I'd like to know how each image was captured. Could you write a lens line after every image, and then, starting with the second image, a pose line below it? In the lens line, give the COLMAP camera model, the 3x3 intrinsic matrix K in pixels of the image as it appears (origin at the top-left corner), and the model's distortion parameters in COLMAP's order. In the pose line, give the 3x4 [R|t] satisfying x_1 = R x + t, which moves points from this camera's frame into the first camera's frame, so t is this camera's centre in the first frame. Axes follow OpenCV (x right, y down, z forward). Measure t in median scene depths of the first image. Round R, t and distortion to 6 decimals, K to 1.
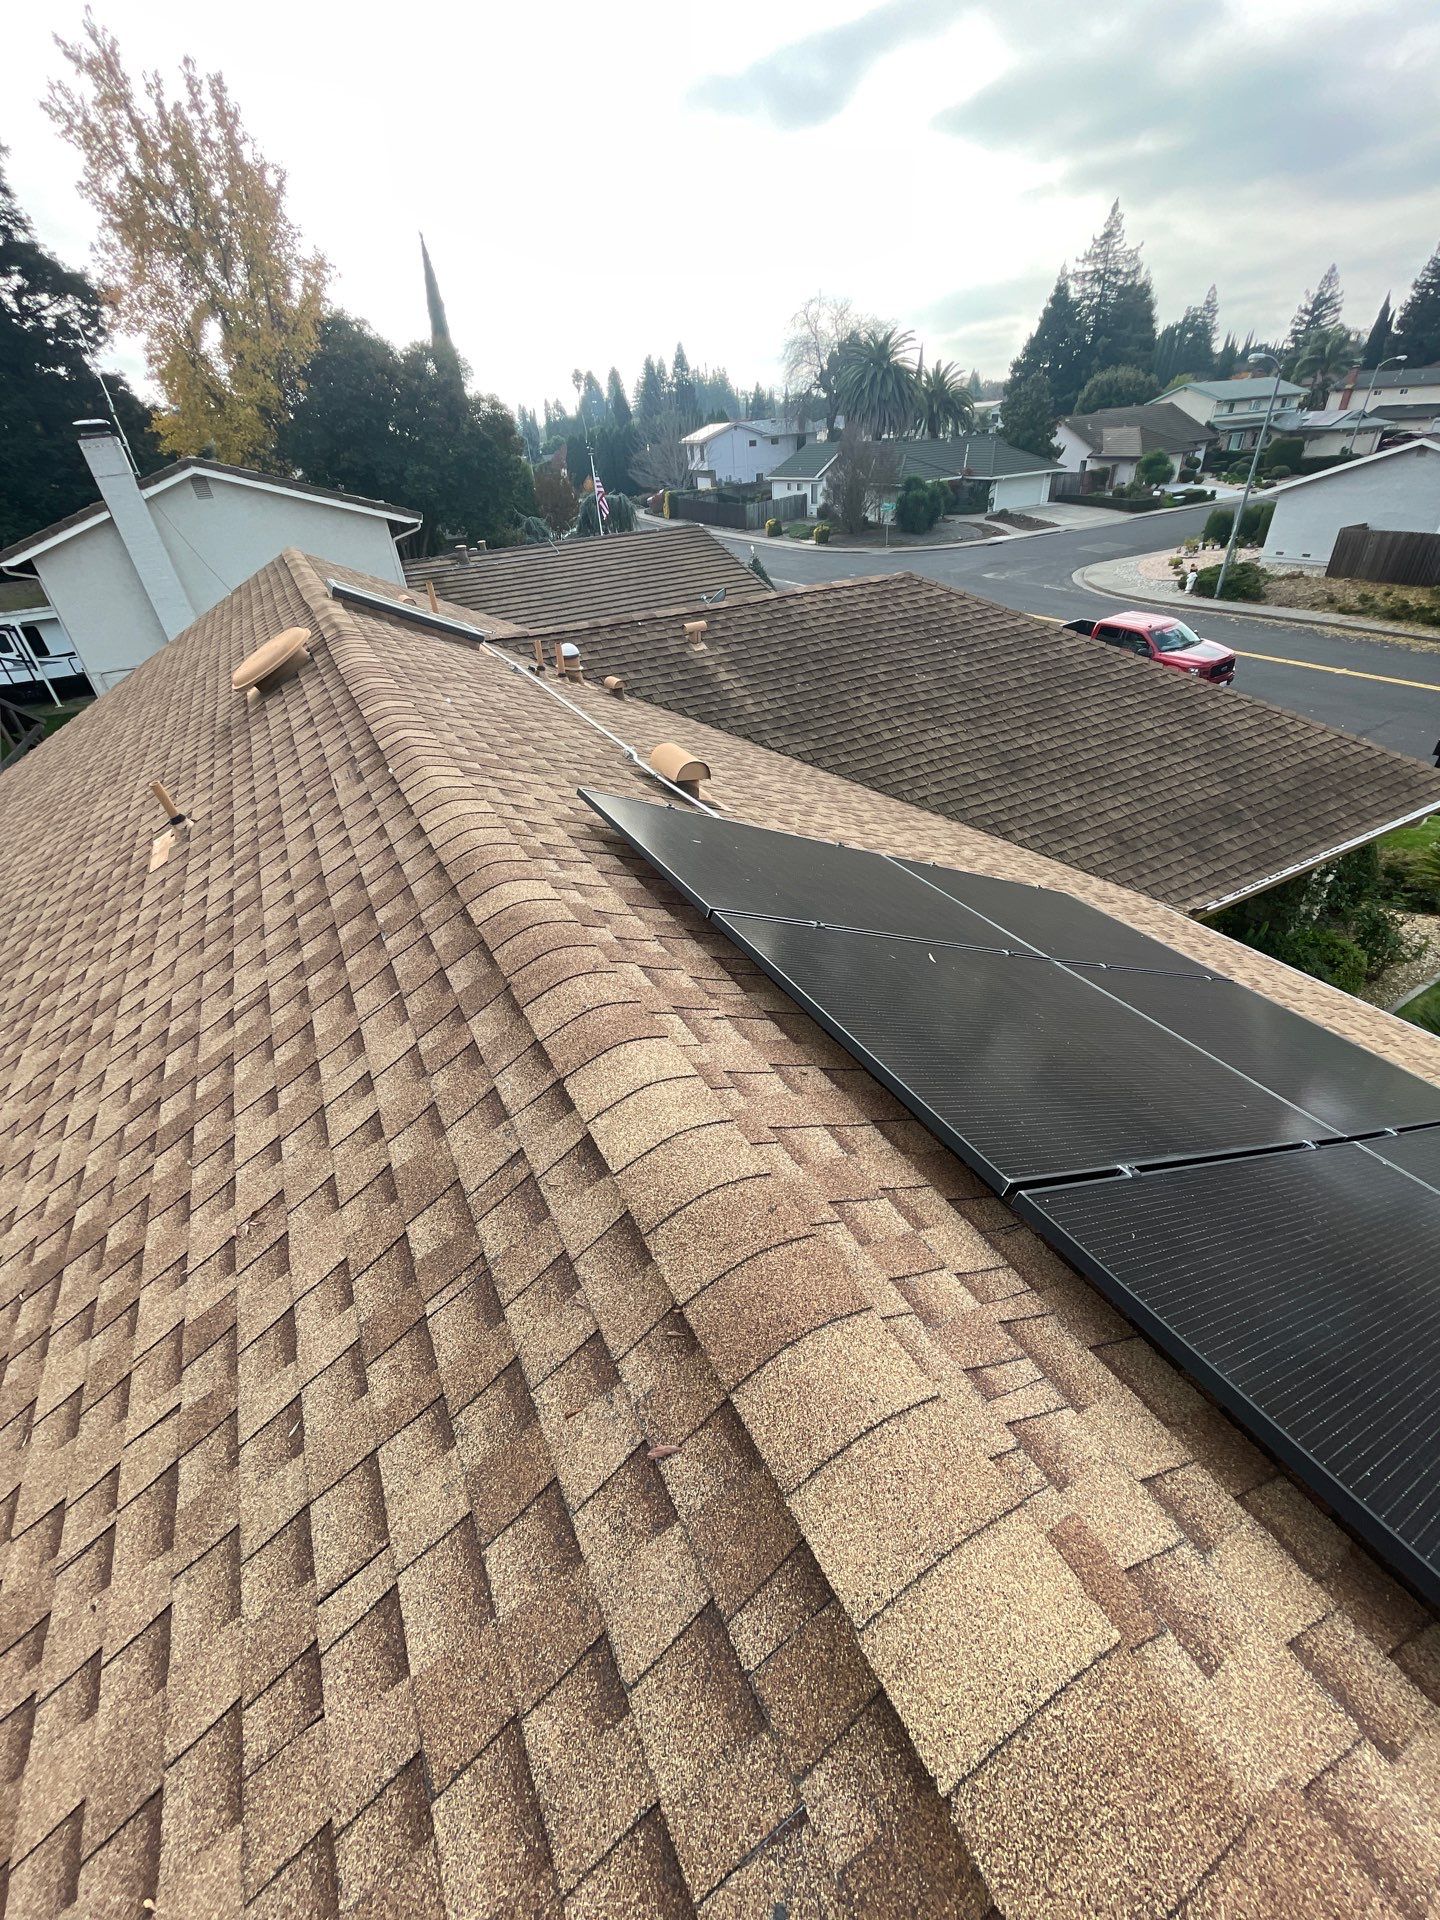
lens RADIAL K [[776.5, 0, 717.7], [0, 776.5, 958.2], [0, 0, 1]] dist [-0.001991, -0.000432]
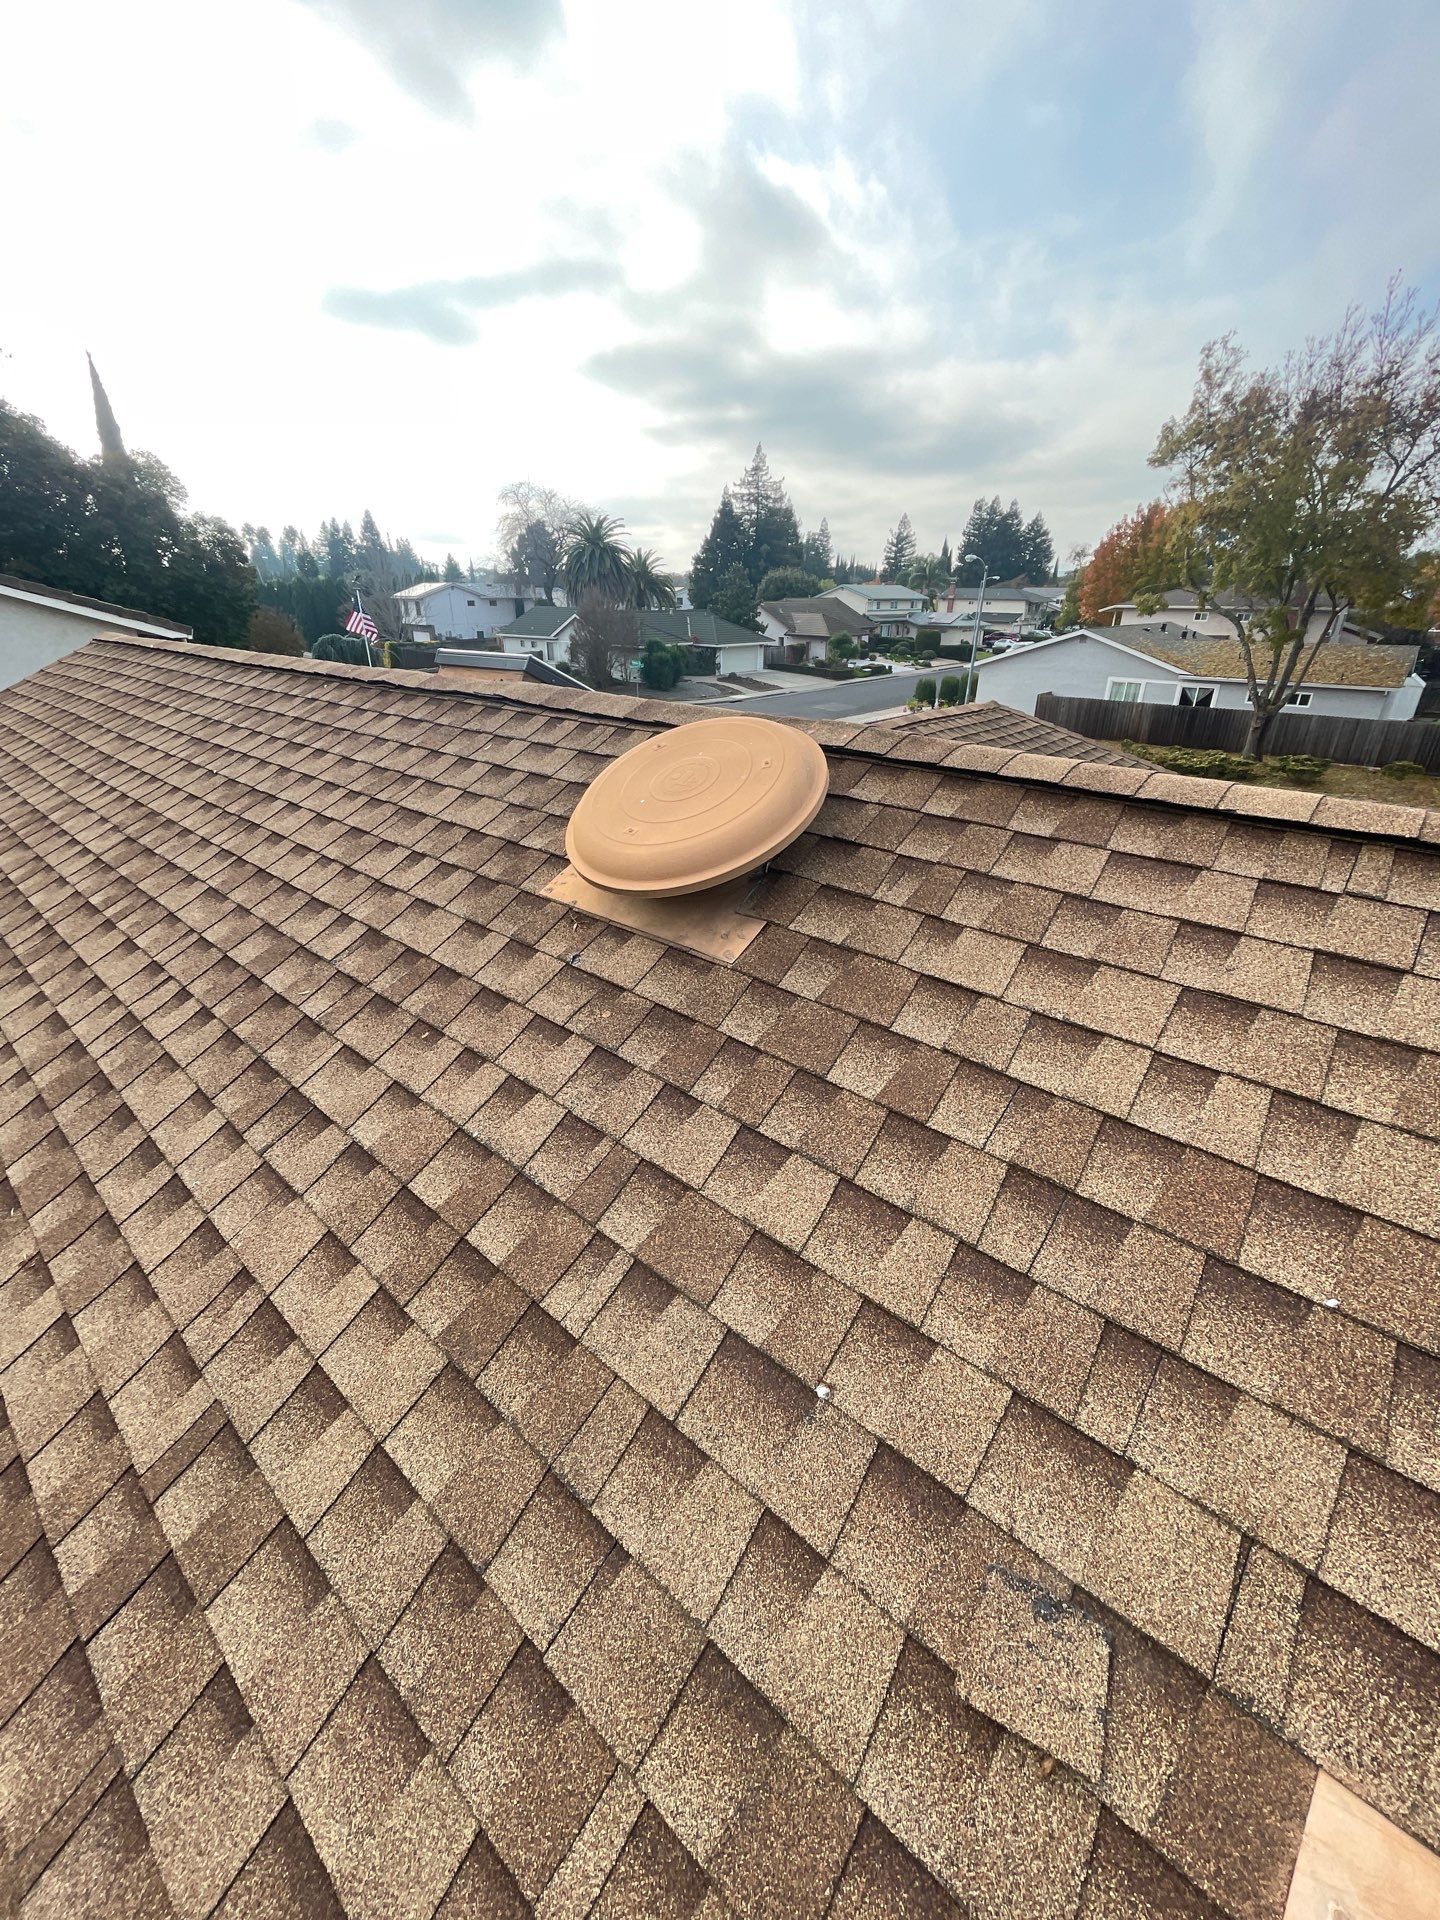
lens RADIAL K [[776.5, 0, 720.2], [0, 776.5, 958.1], [0, 0, 1]] dist [-0.001991, -0.000432]
pose [[0.933325, -0.084902, 0.348849, -0.064088], [0.143751, 0.978725, -0.146399, -0.024822], [-0.328998, 0.186786, 0.925673, 0.063928]]
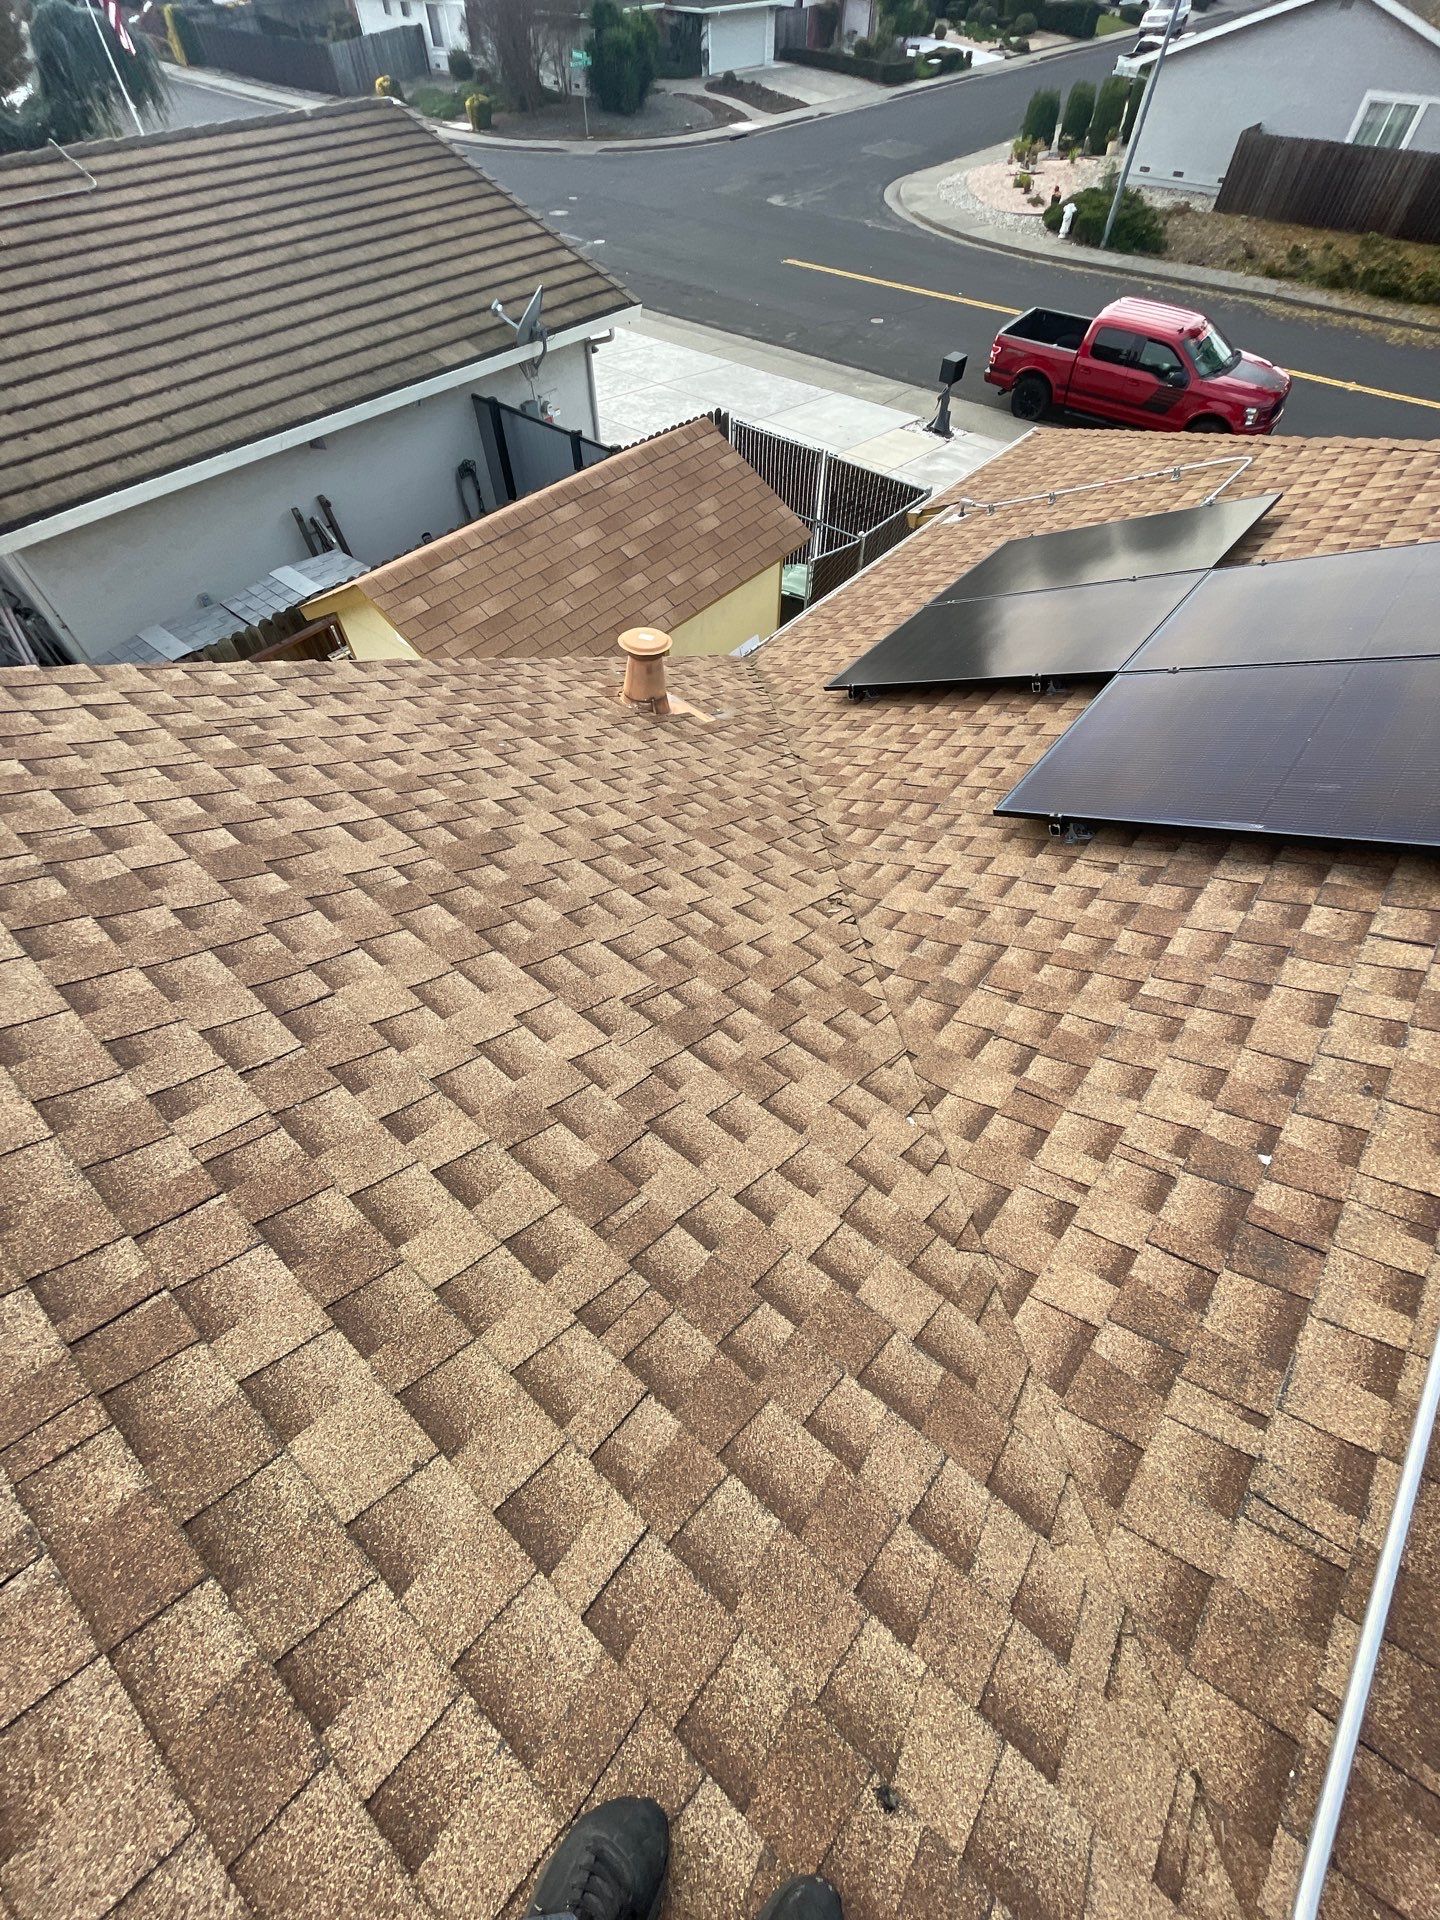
lens RADIAL K [[776.5, 0, 722.3], [0, 776.5, 960.0], [0, 0, 1]] dist [-0.001991, -0.000432]
pose [[0.921760, -0.271234, 0.277113, -0.046068], [0.164493, 0.920671, 0.353988, -0.089198], [-0.351143, -0.280708, 0.893253, 0.154201]]
